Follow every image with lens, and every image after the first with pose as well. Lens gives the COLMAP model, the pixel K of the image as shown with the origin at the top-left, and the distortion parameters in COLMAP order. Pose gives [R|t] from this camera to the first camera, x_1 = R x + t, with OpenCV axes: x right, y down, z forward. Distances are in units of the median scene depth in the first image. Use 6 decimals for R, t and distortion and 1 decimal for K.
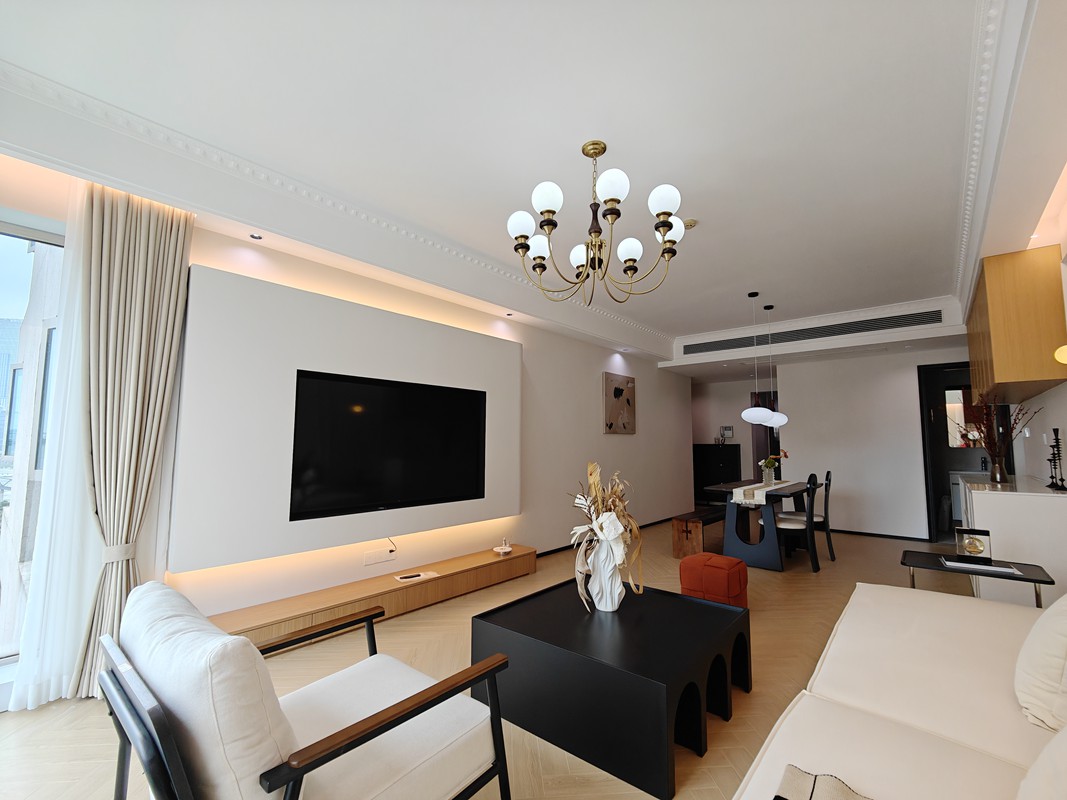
lens RADIAL K [[465.9, 0, 532.9], [0, 465.9, 394.8], [0, 0, 1]] dist [0.001162, 0.000091]
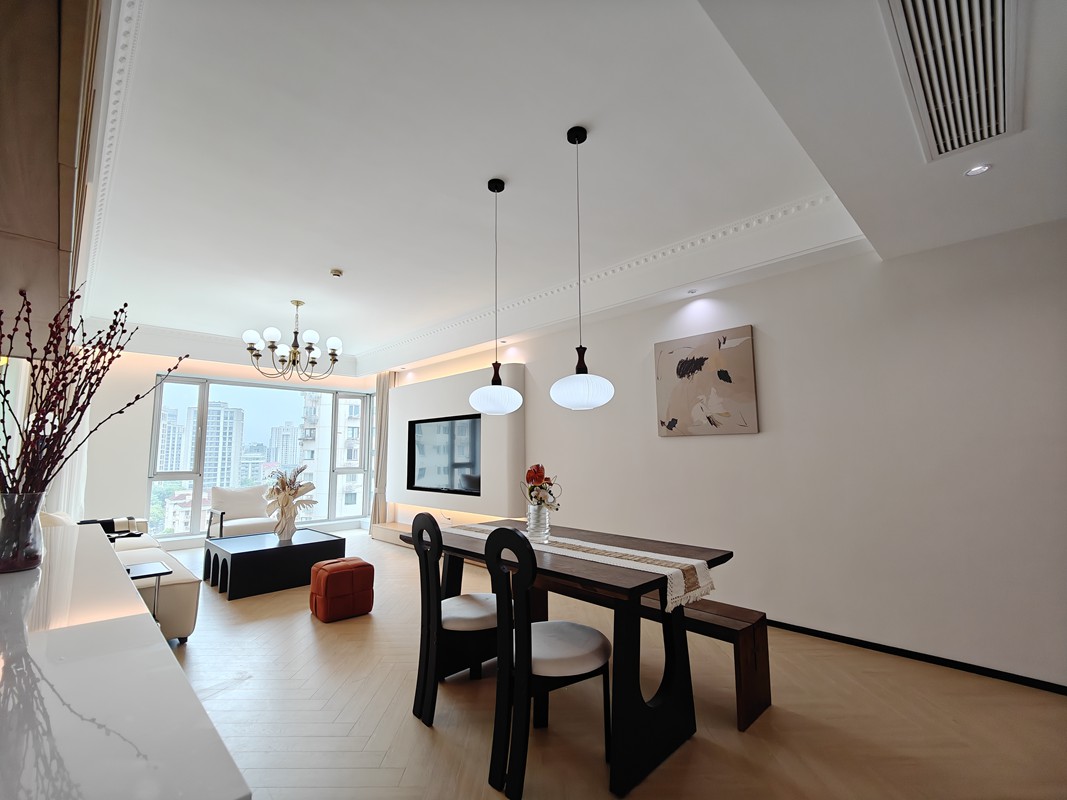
lens RADIAL K [[465.9, 0, 532.9], [0, 465.9, 399.1], [0, 0, 1]] dist [0.001162, 0.000091]
pose [[-0.074916, -0.137493, -0.987666, 0.783271], [0.083975, 0.986061, -0.143639, 0.105260], [0.993648, -0.093700, -0.062326, 0.834898]]
